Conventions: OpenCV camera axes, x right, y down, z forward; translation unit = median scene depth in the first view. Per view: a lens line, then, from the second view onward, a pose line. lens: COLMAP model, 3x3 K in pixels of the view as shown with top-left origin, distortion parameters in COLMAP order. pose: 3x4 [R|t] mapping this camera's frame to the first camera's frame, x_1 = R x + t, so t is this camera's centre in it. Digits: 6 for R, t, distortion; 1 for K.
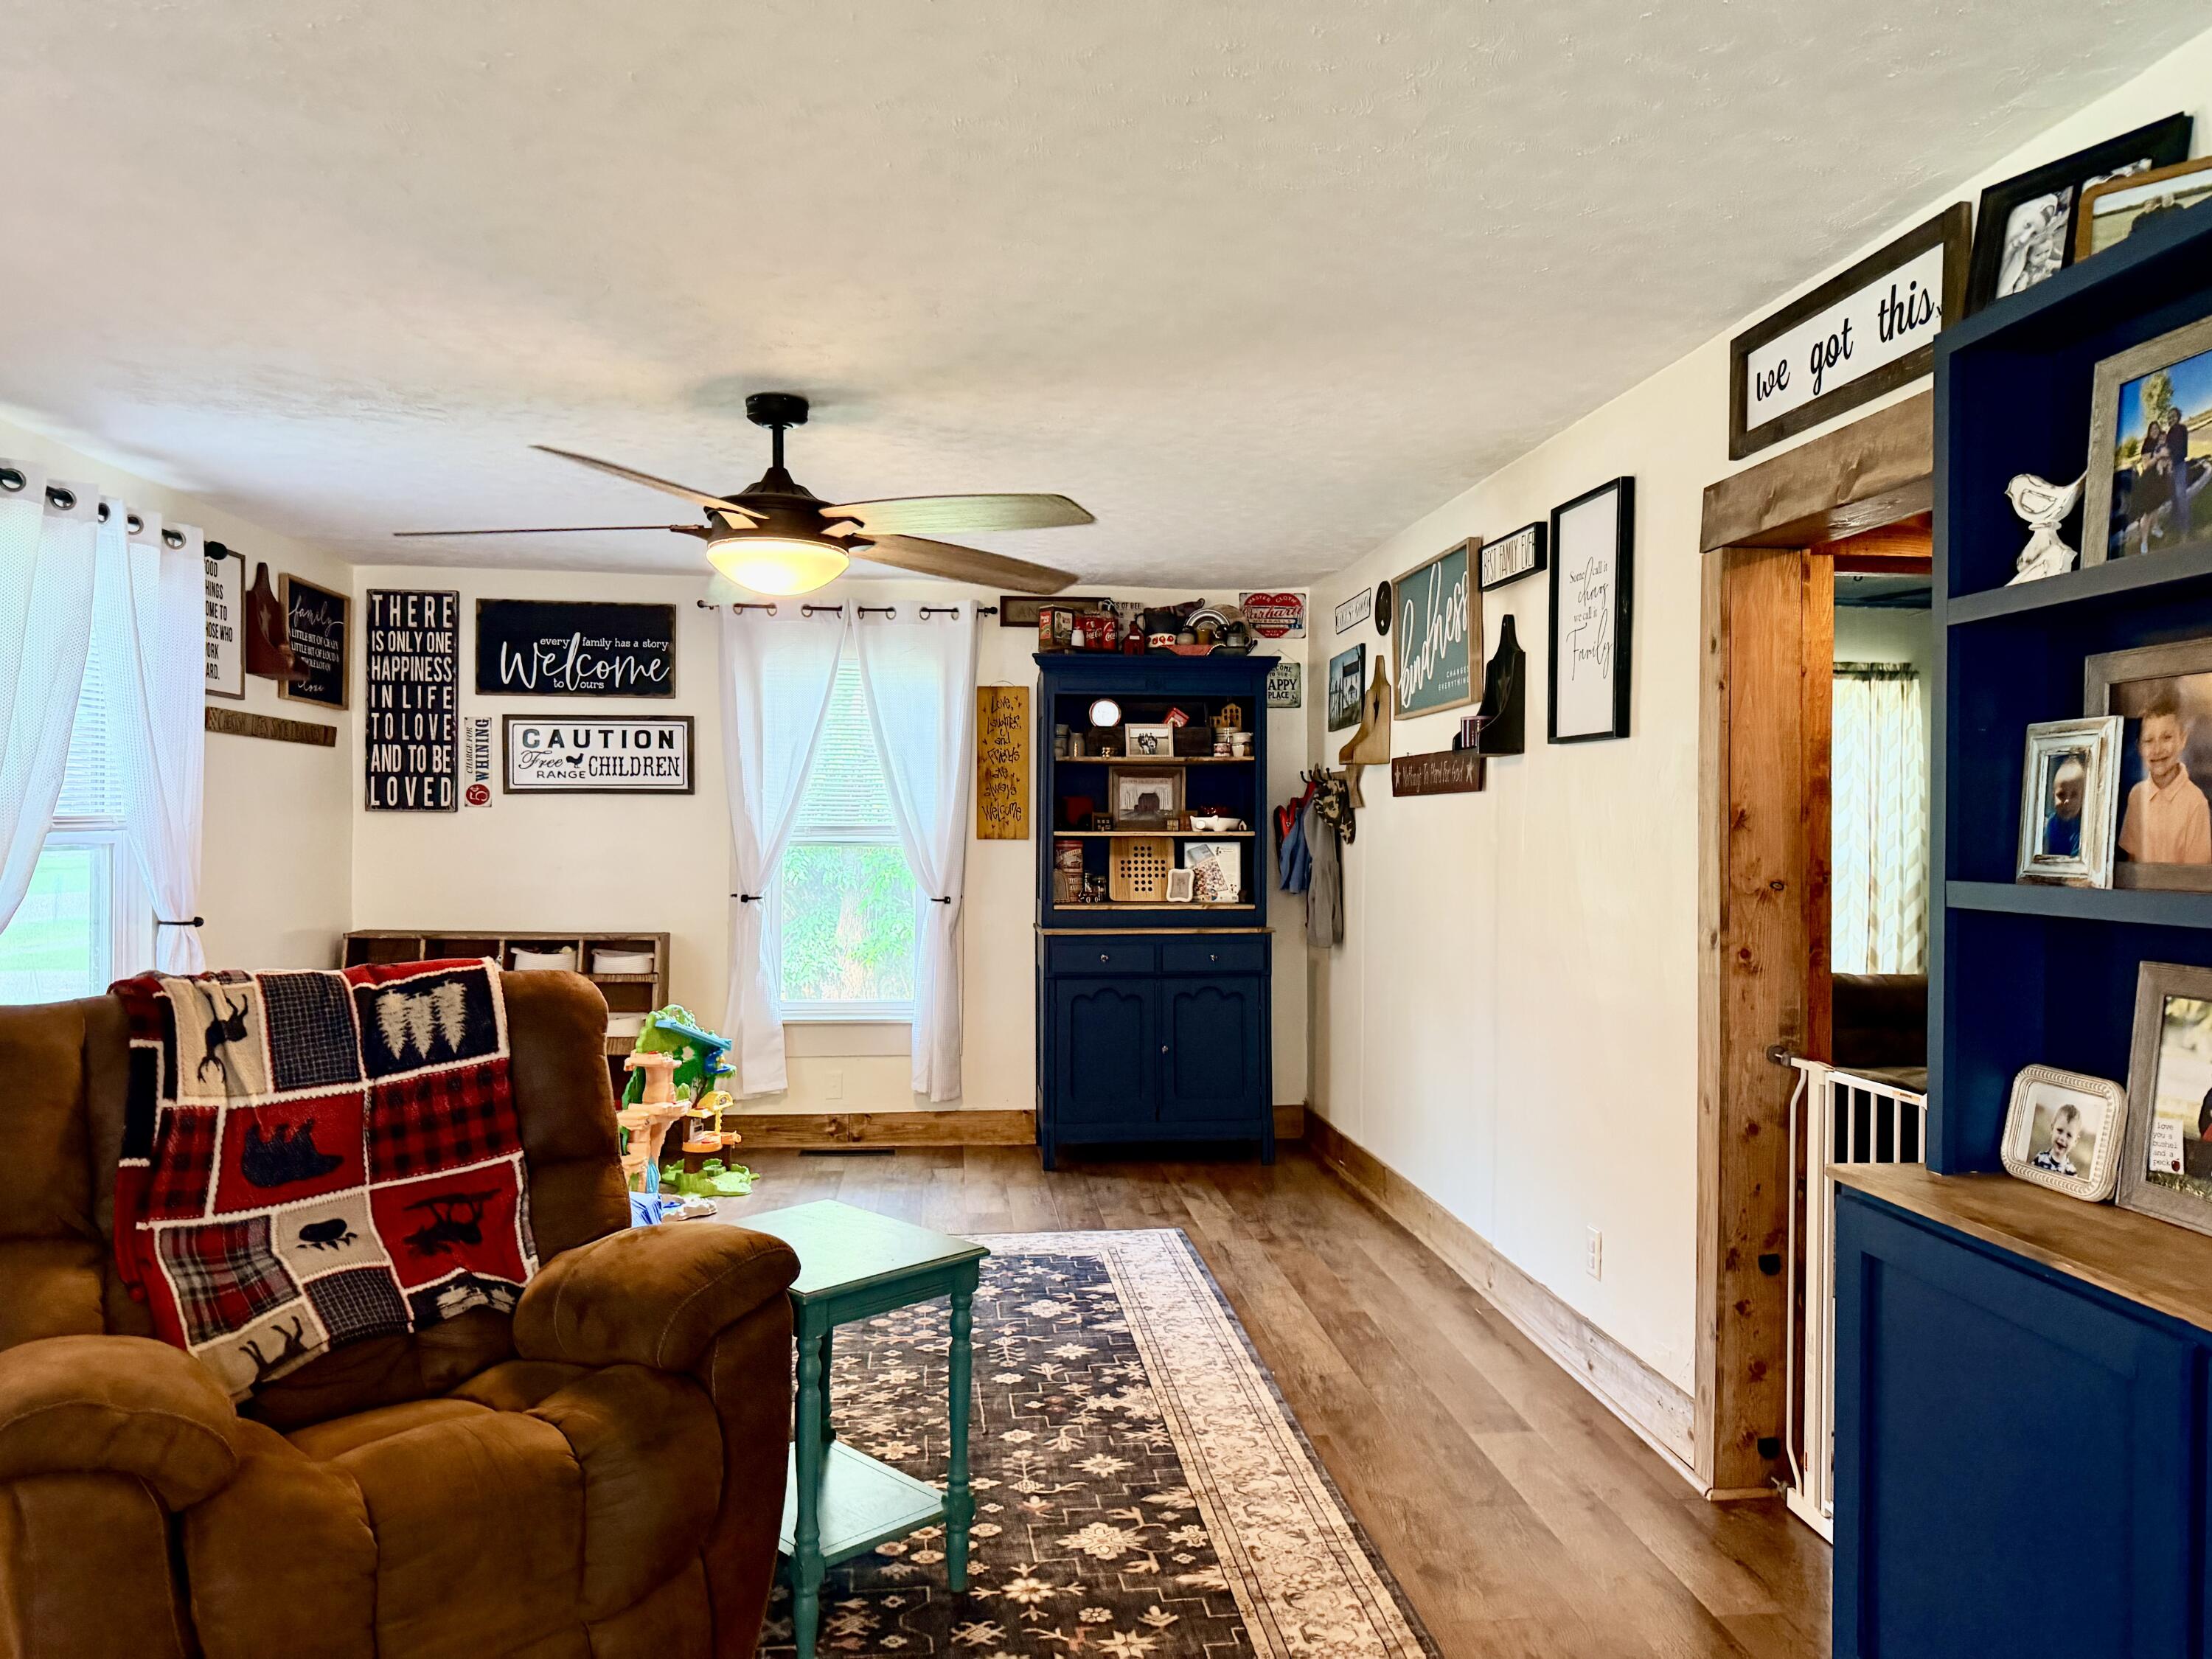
lens RADIAL K [[1570.7, 0, 1066.3], [0, 1570.7, 818.7], [0, 0, 1]] dist [0.081911, -0.110757]
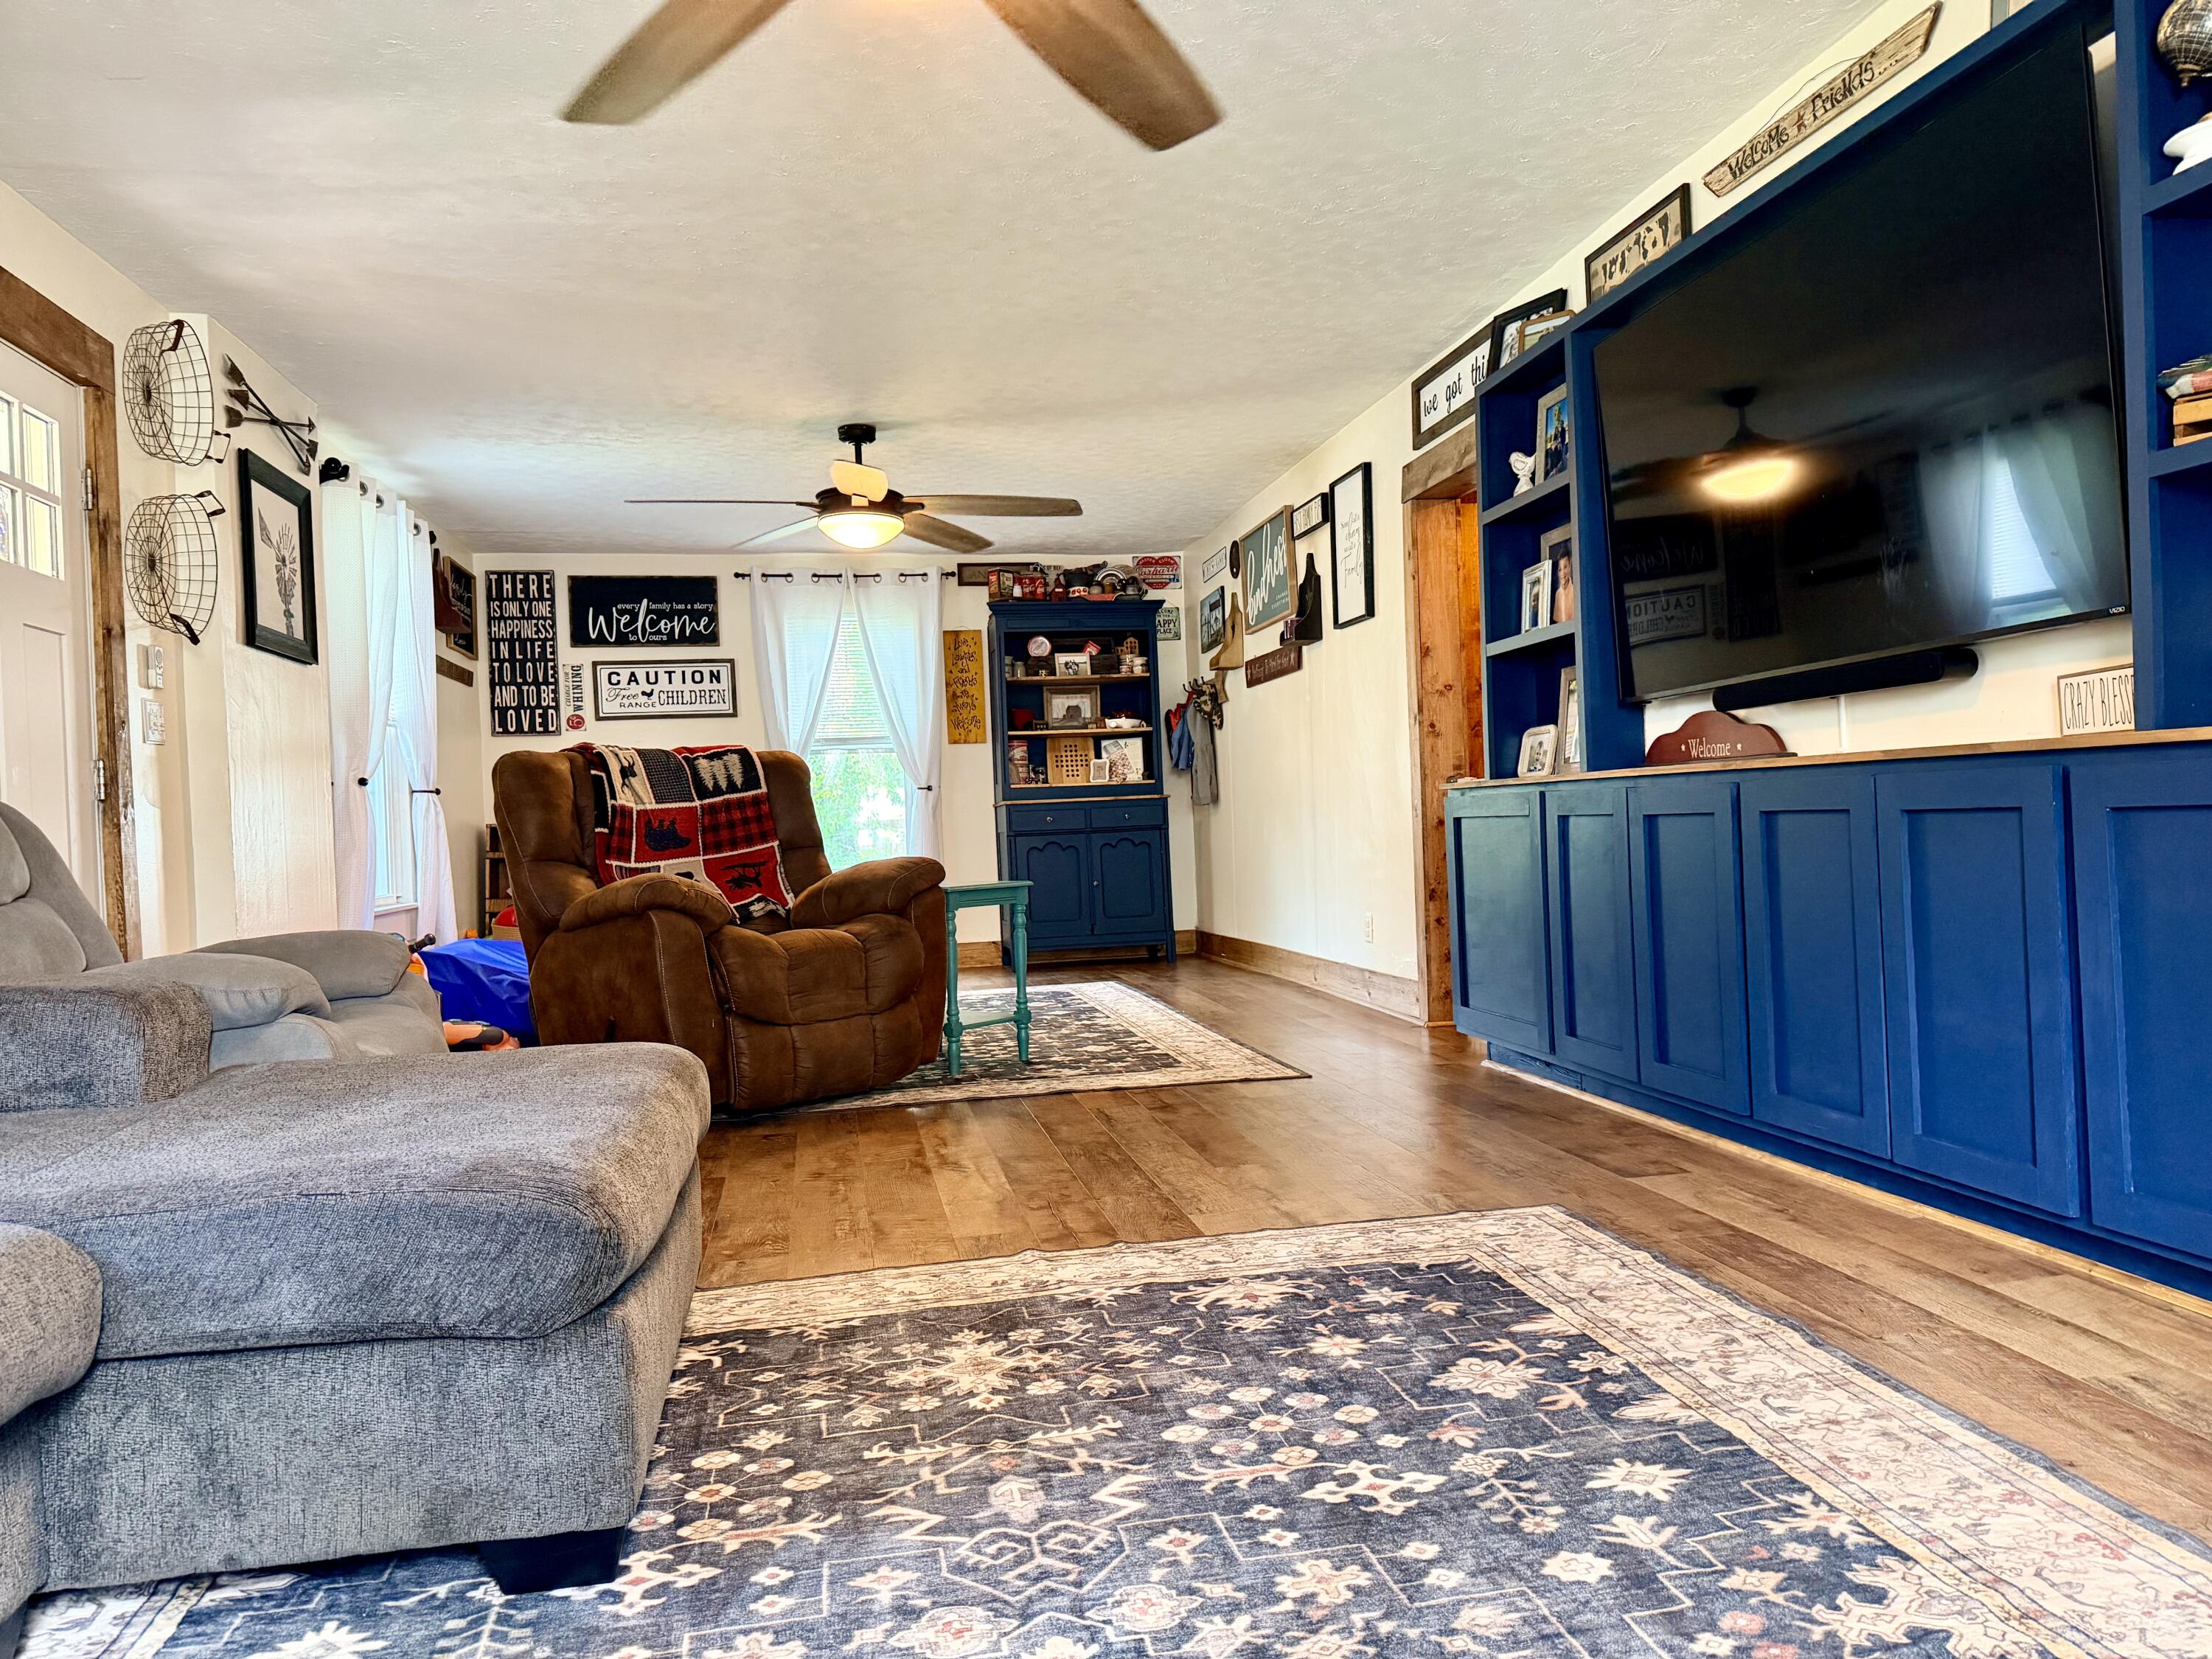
lens RADIAL K [[1570.7, 0, 1100.9], [0, 1570.7, 835.1], [0, 0, 1]] dist [0.081911, -0.110757]
pose [[0.994197, -0.047163, 0.096689, -0.107155], [0.046517, 0.998878, 0.008932, 0.149751], [-0.097002, -0.004382, 0.995275, -0.633174]]
